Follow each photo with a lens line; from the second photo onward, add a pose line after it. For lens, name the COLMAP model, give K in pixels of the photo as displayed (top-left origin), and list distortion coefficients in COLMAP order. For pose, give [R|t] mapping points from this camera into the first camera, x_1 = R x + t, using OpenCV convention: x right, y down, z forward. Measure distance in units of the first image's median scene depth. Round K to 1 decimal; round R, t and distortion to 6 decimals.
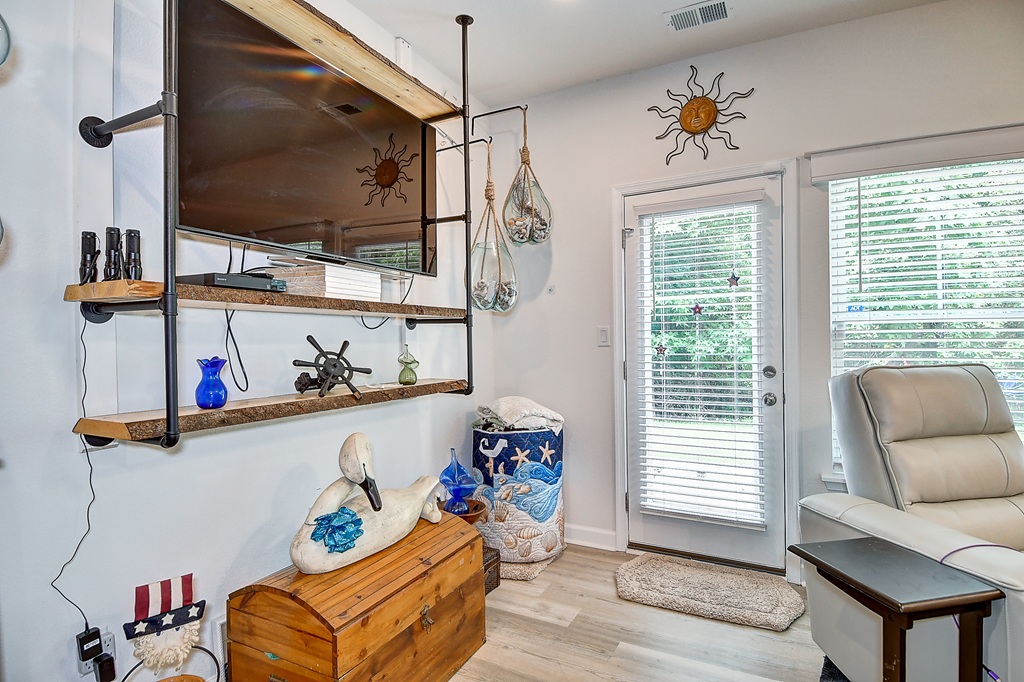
lens RADIAL K [[531.8, 0, 512.2], [0, 531.8, 344.3], [0, 0, 1]] dist [0.042883, -0.046826]
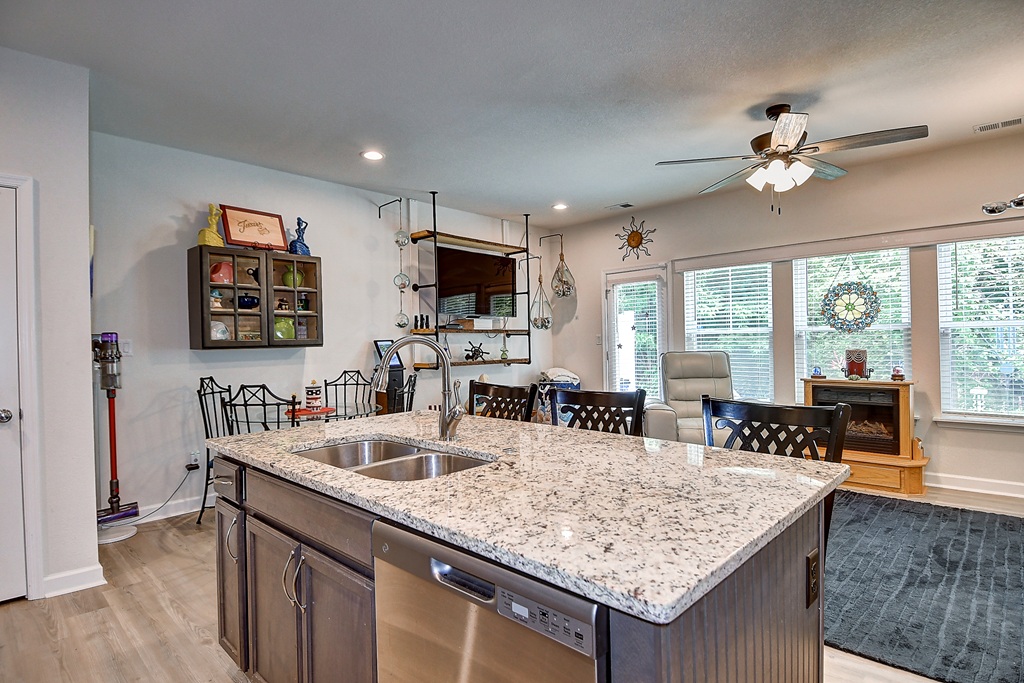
lens RADIAL K [[531.8, 0, 513.0], [0, 531.8, 341.5], [0, 0, 1]] dist [0.042883, -0.046826]
pose [[0.961448, -0.004961, -0.274944, 0.490189], [0.003913, 0.999983, -0.004359, -0.000683], [0.274960, 0.003116, 0.961450, -1.302828]]
